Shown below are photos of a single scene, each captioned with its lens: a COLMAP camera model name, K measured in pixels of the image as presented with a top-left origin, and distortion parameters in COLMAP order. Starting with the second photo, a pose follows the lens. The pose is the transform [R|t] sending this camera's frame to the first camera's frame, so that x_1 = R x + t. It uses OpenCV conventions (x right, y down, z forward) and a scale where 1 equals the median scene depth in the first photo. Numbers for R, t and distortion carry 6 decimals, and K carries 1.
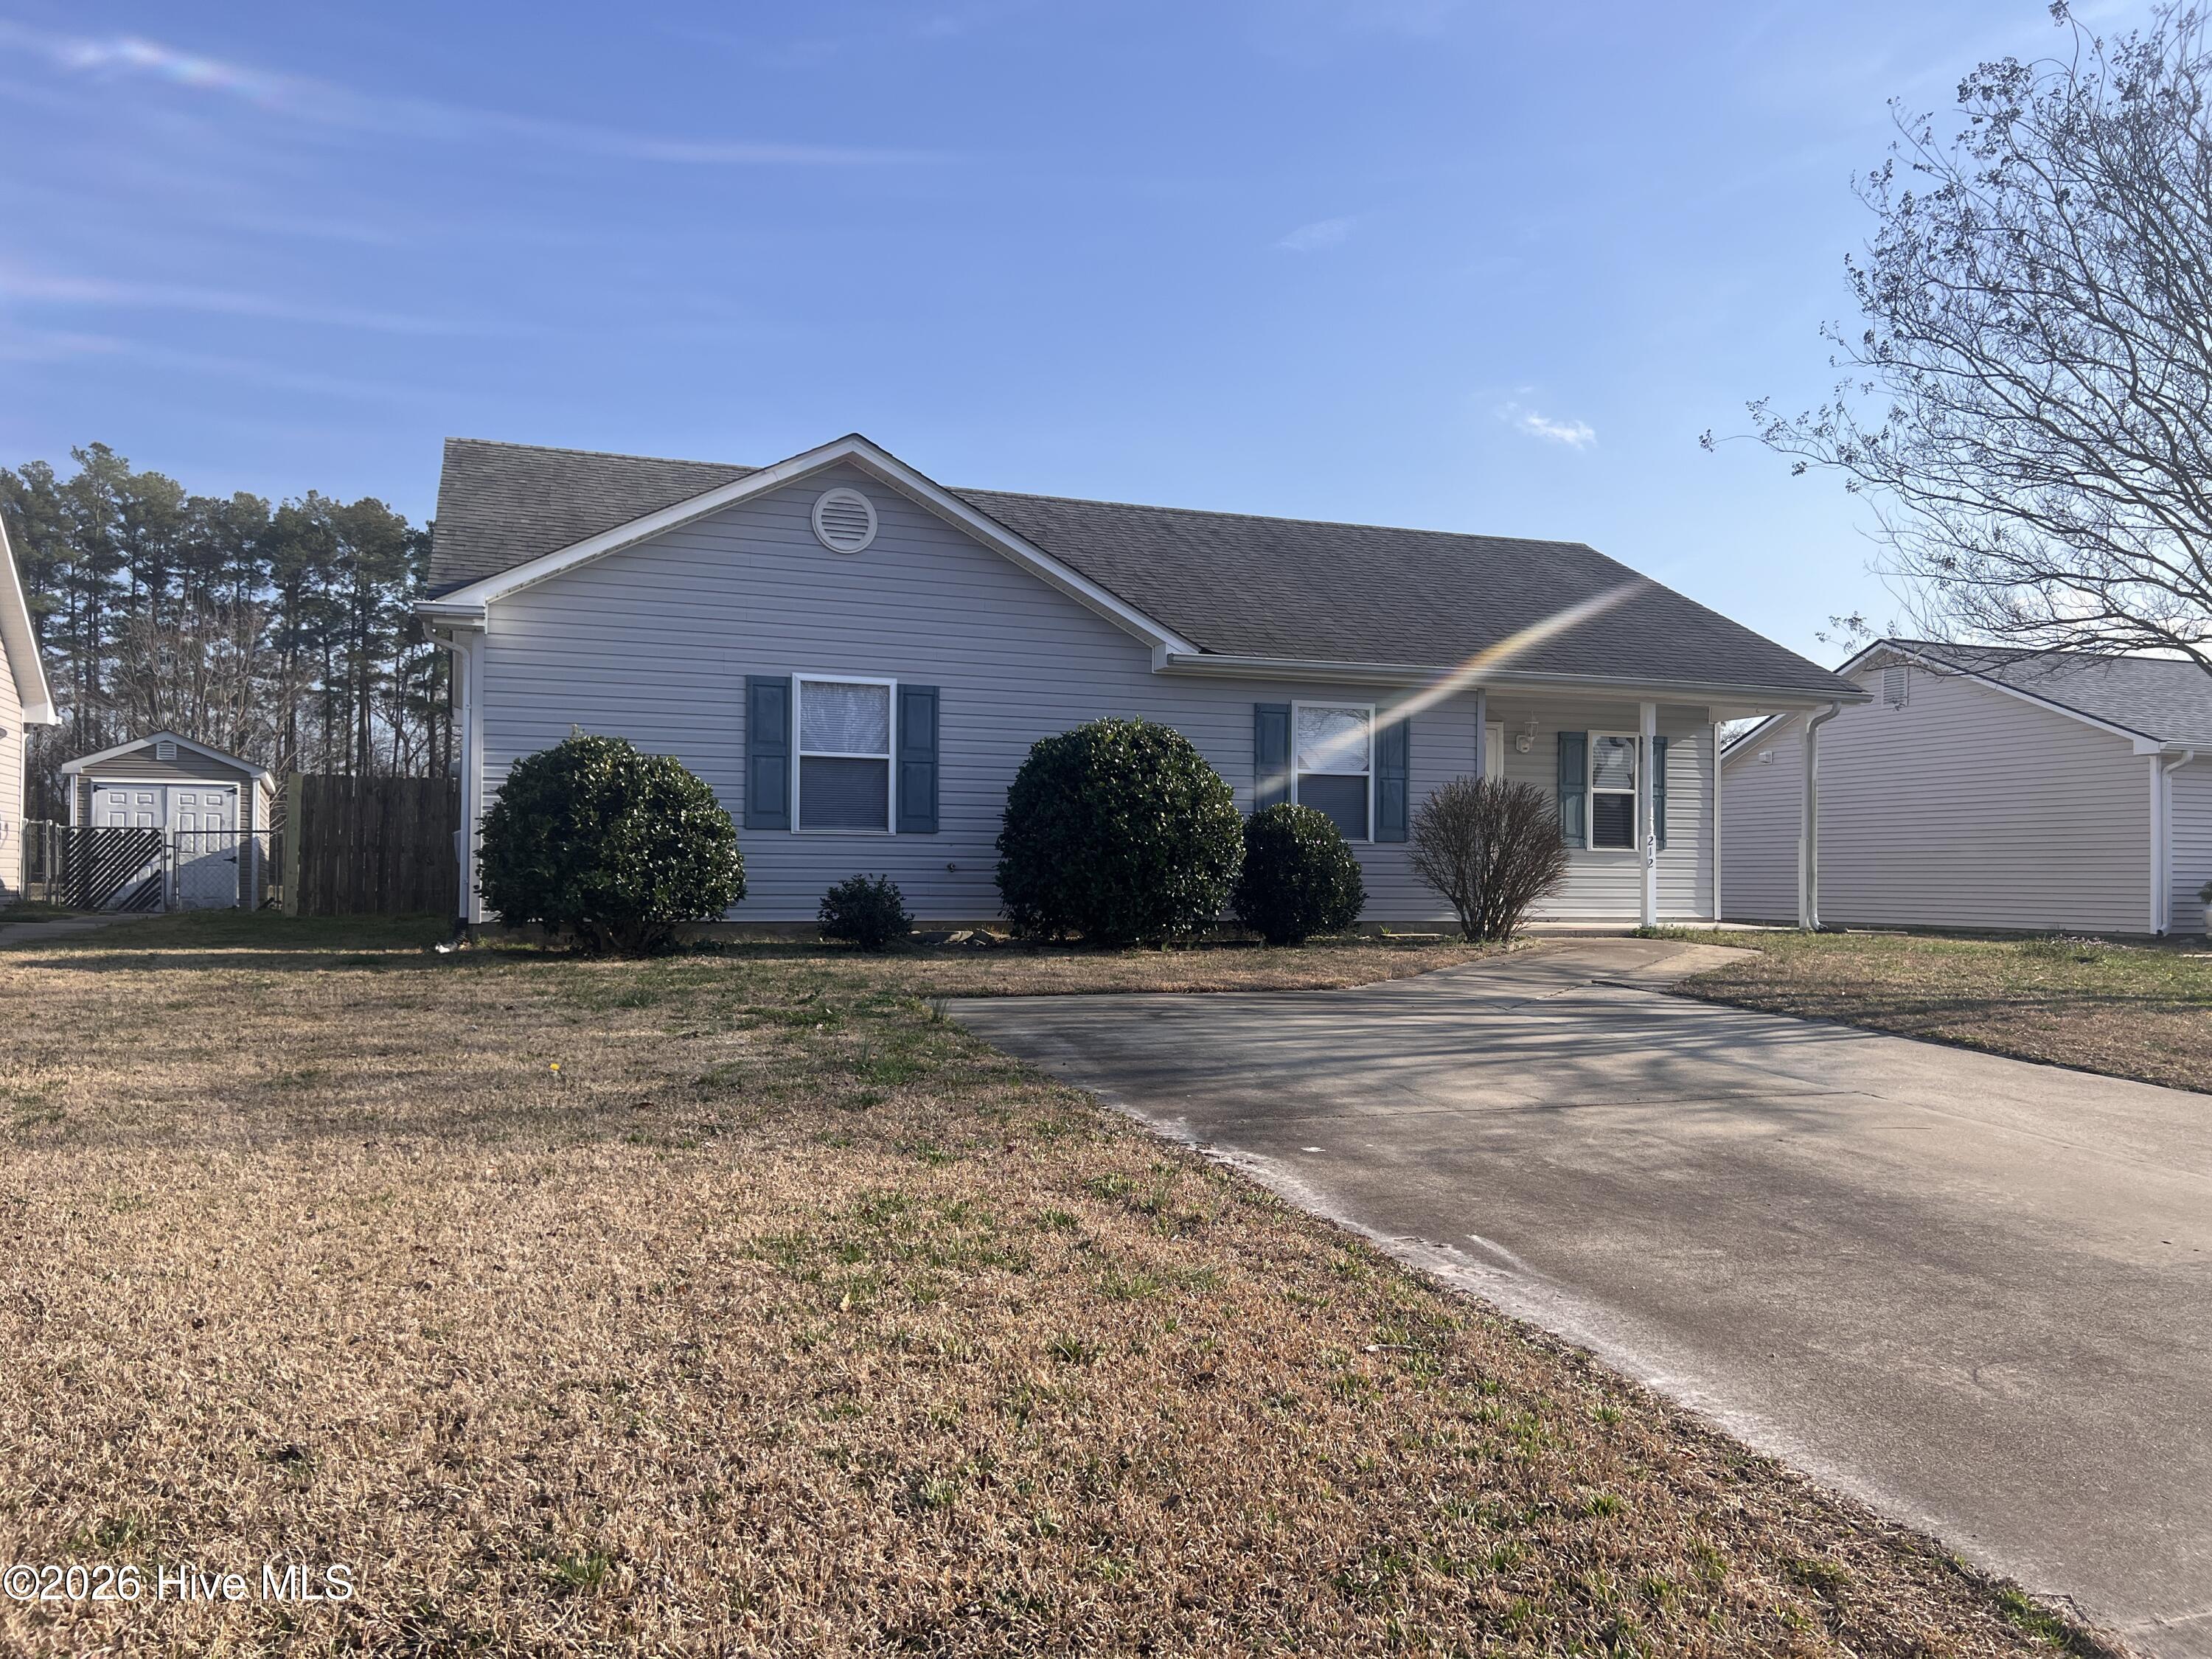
lens RADIAL K [[1653.2, 0, 1119.6], [0, 1653.2, 840.2], [0, 0, 1]] dist [0.061326, -0.063513]
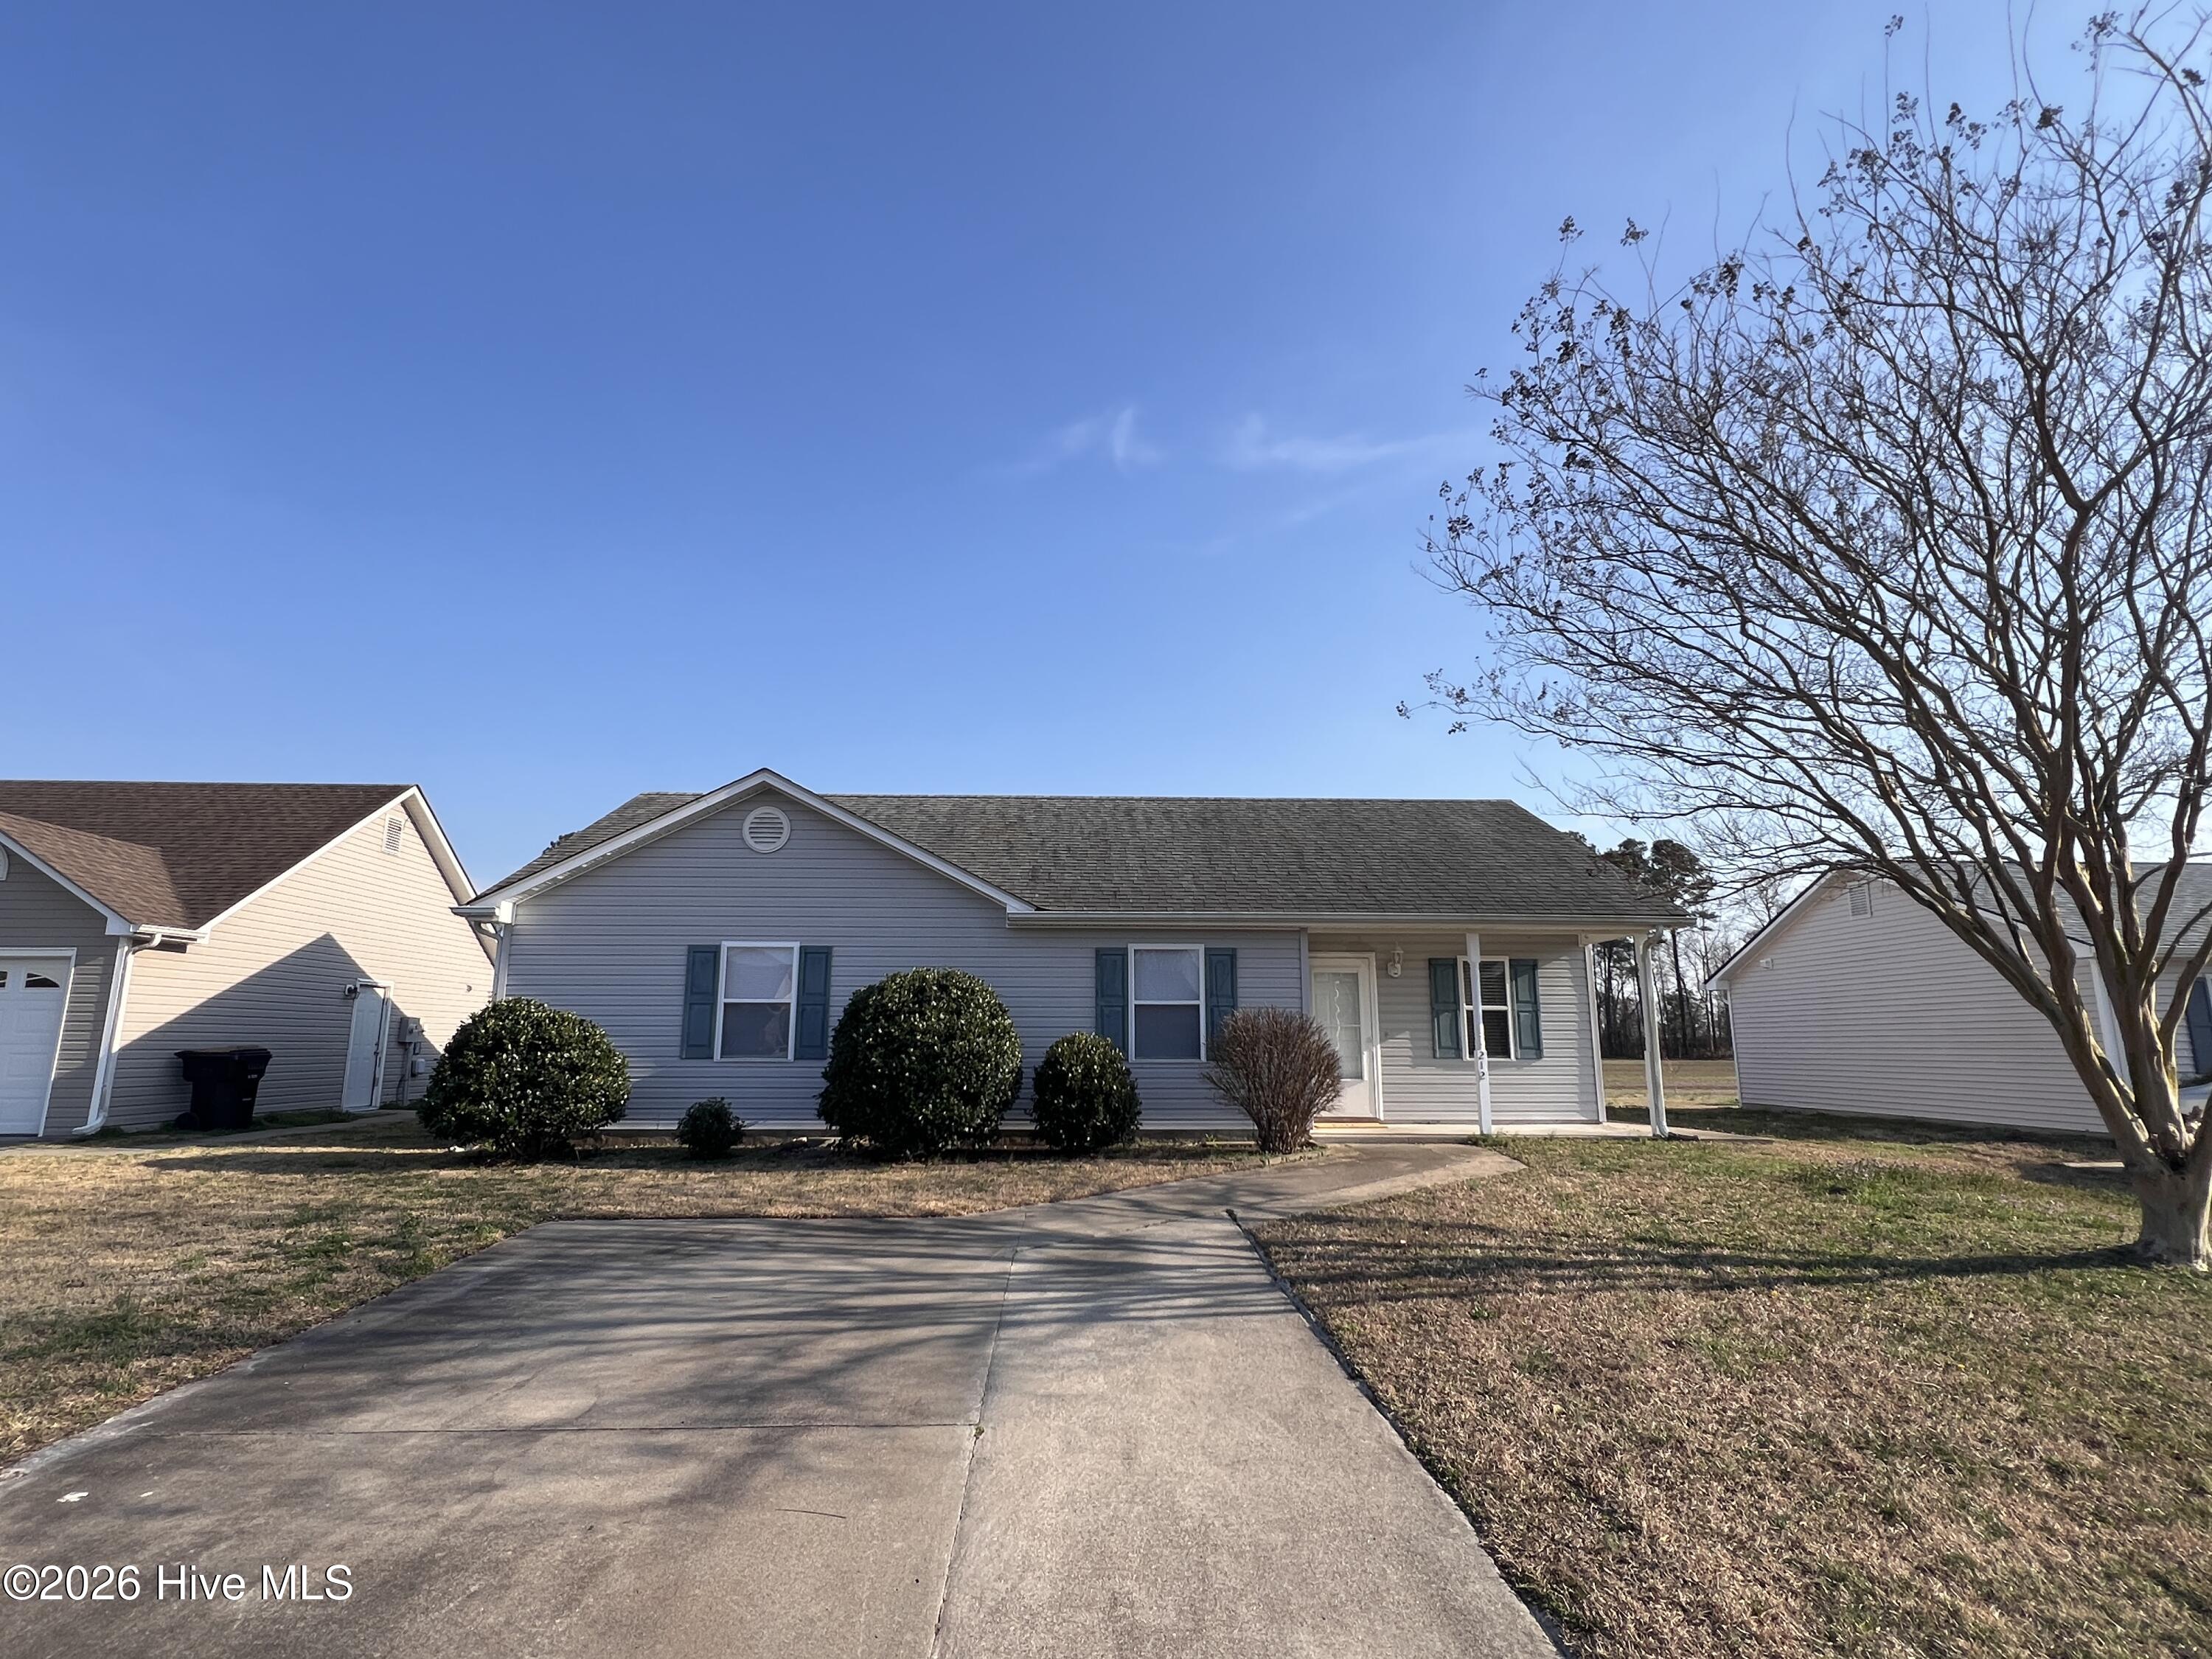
lens RADIAL K [[1092.9, 0, 1102.4], [0, 1092.9, 832.0], [0, 0, 1]] dist [-0.004422, 0.002845]
pose [[0.948451, -0.071755, -0.308693, 0.376892], [0.015349, 0.983289, -0.181405, -0.021093], [0.316551, 0.167316, 0.933703, 0.237537]]
